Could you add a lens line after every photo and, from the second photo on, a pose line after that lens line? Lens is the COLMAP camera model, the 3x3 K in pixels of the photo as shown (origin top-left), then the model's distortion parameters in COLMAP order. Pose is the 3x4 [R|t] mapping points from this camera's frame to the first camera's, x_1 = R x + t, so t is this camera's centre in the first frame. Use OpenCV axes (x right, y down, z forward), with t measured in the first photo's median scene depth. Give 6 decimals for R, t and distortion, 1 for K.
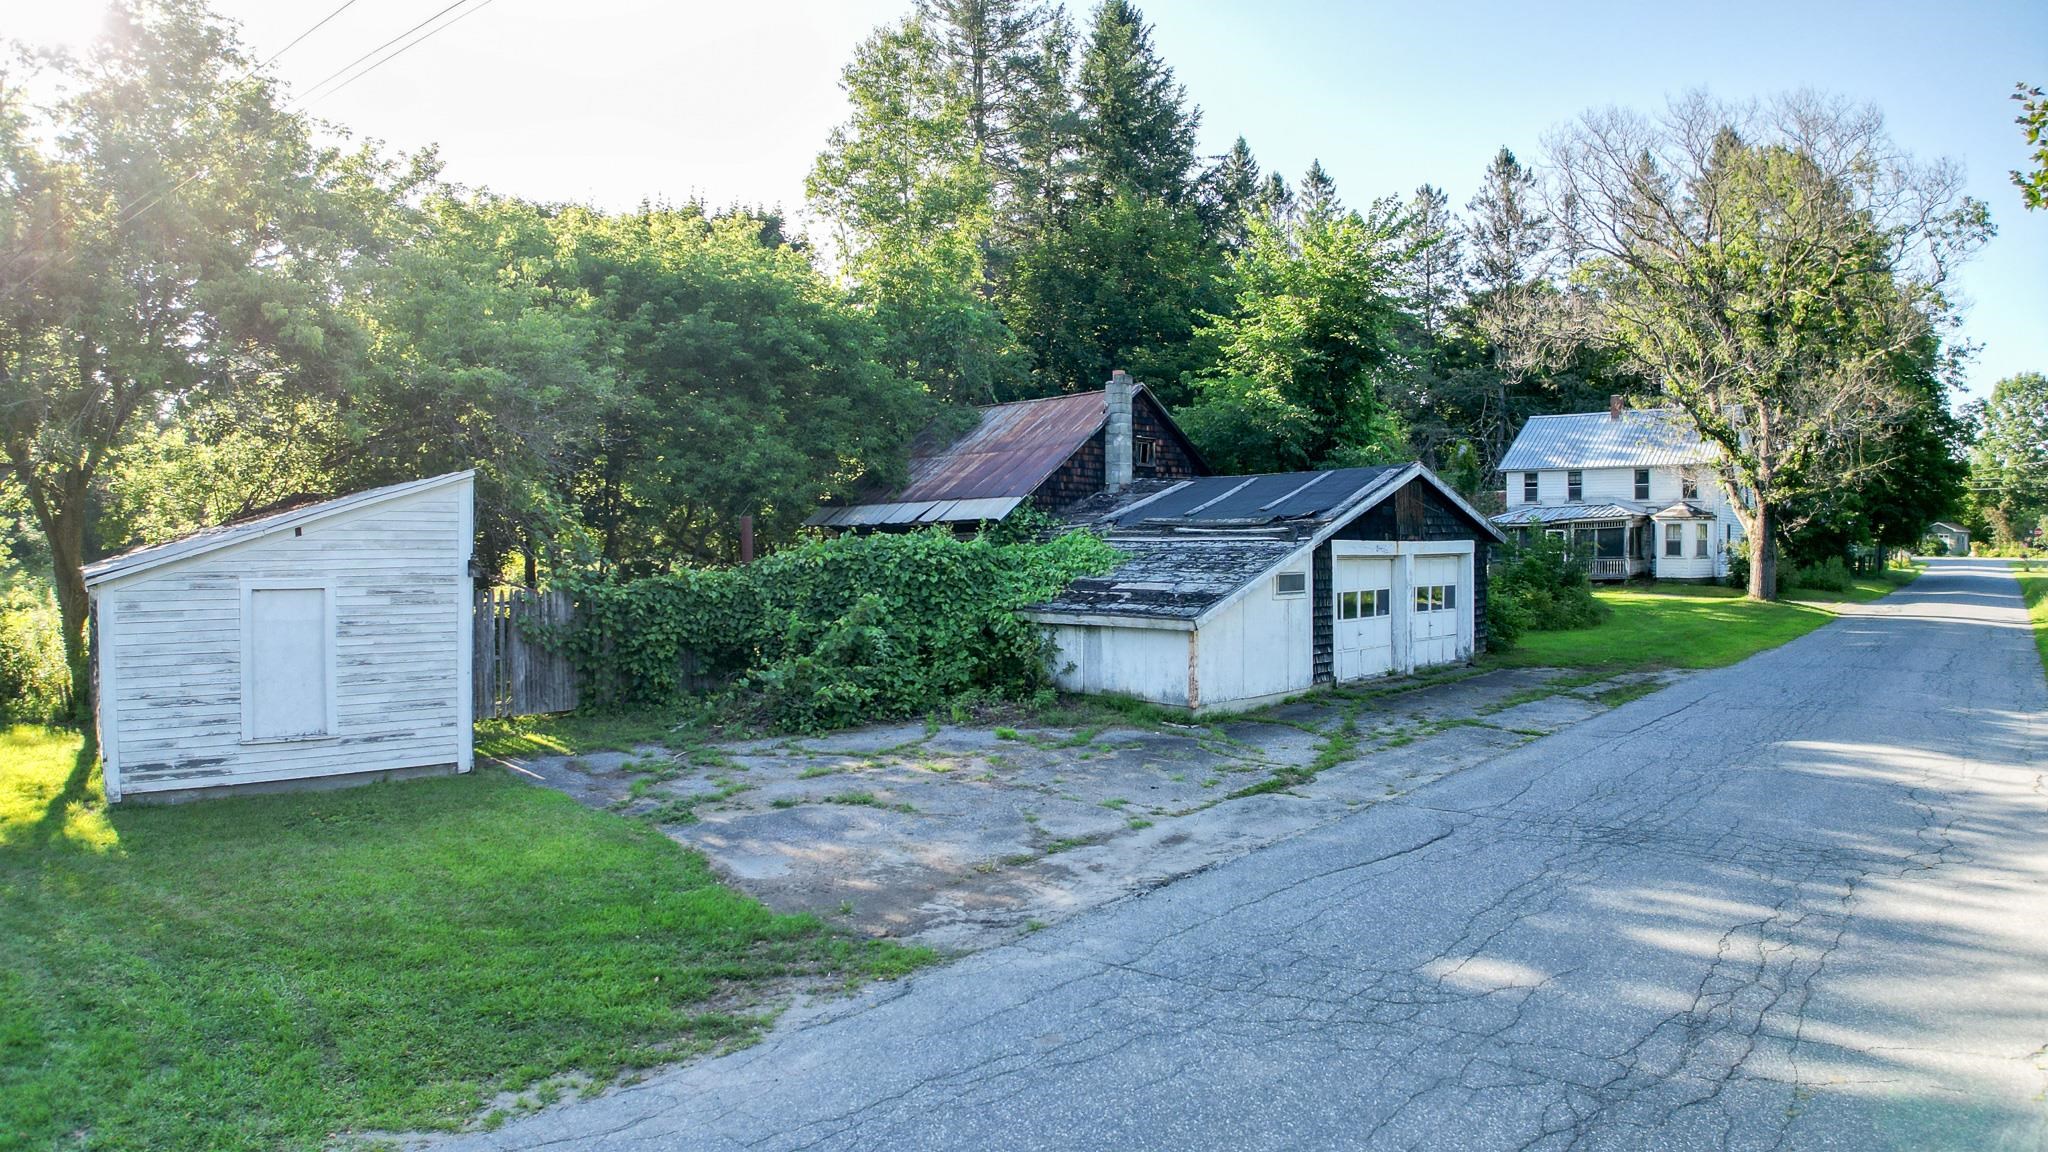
lens RADIAL K [[1434.7, 0, 1072.4], [0, 1434.7, 534.1], [0, 0, 1]] dist [-0.172707, 0.006502]
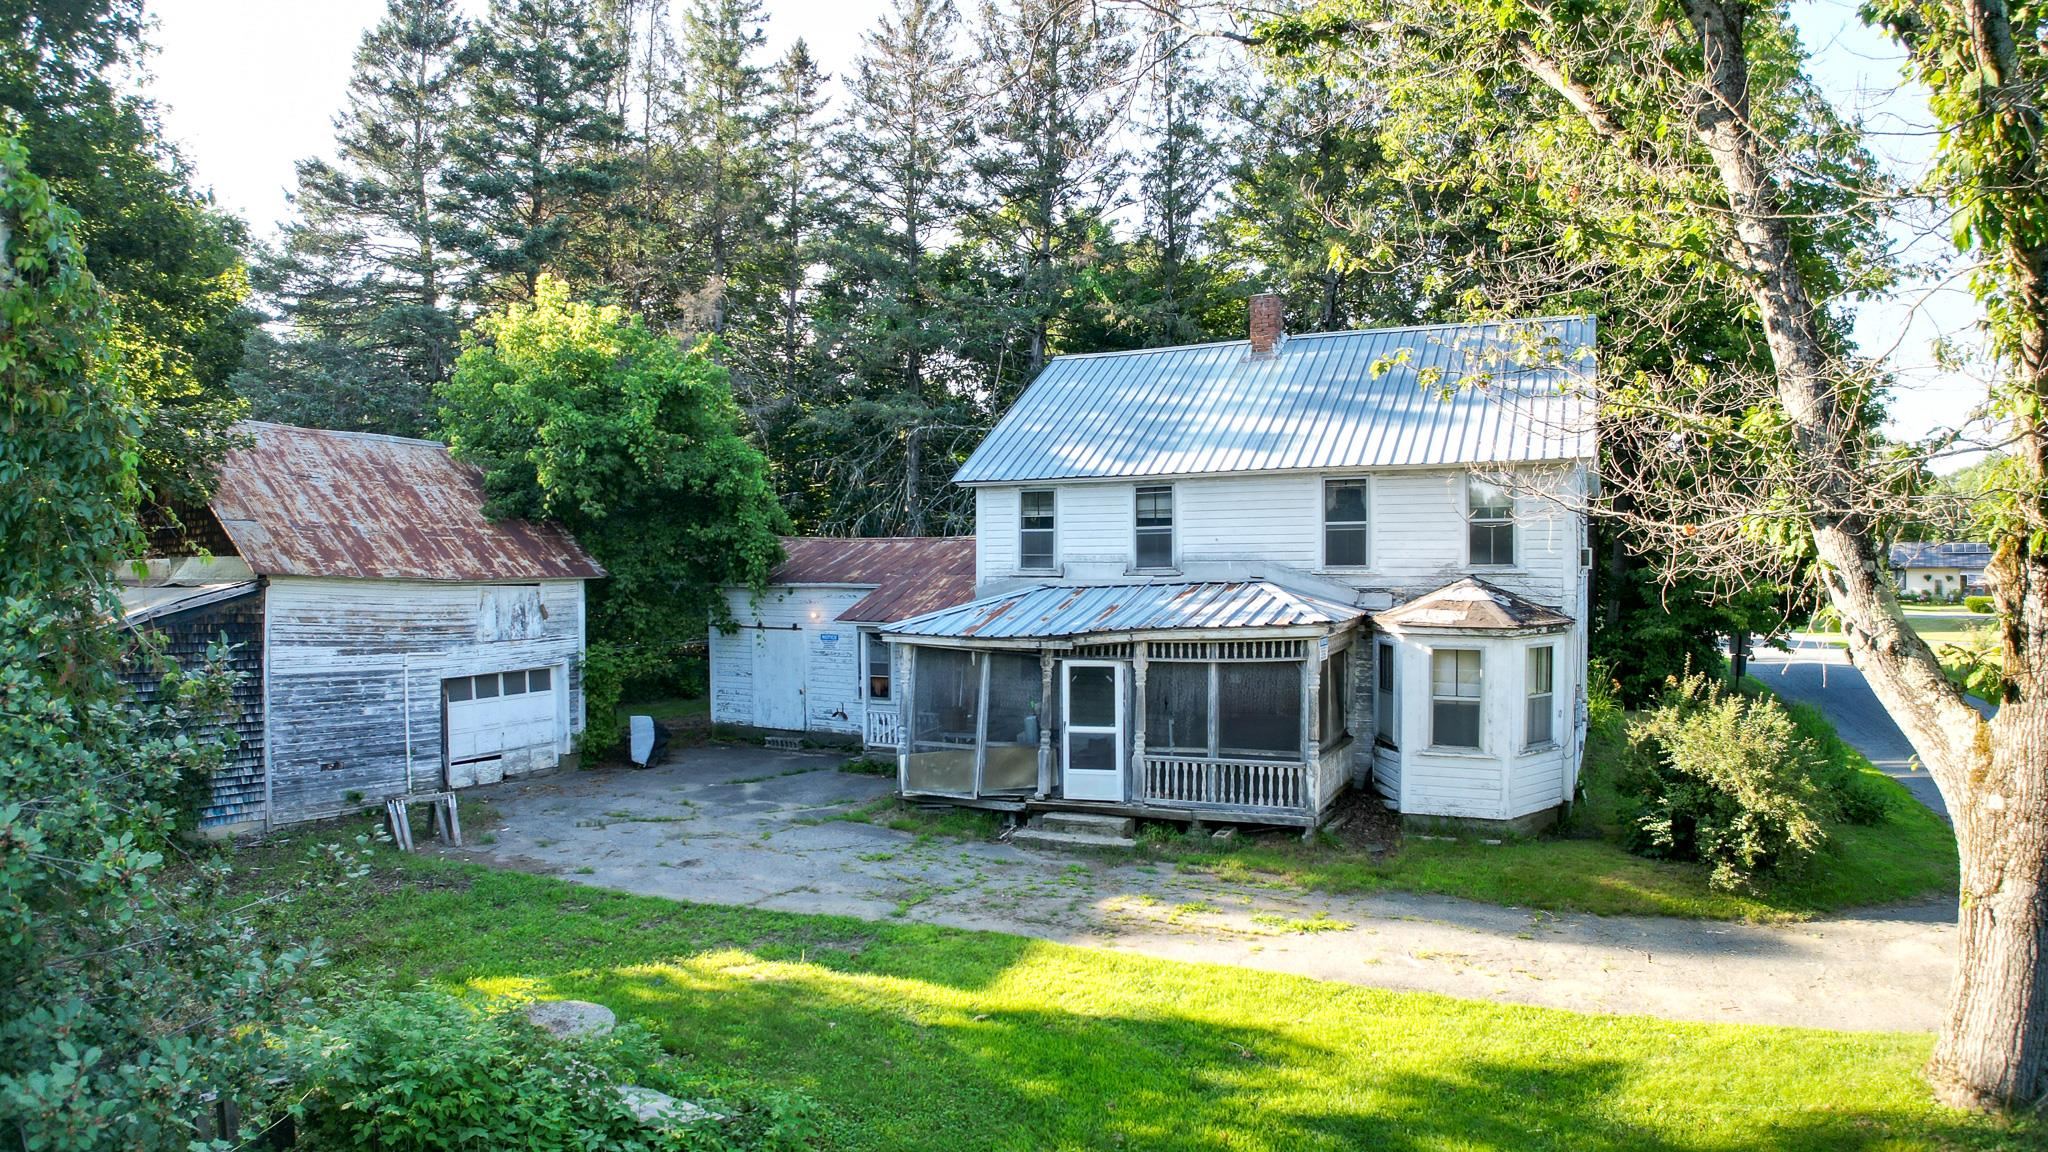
lens RADIAL K [[1434.7, 0, 1072.4], [0, 1434.7, 534.1], [0, 0, 1]] dist [-0.172707, 0.006502]
pose [[0.962821, -0.006919, 0.270052, 0.252239], [0.010475, 0.999876, -0.011730, -0.029883], [-0.269938, 0.014123, 0.962774, 0.687807]]
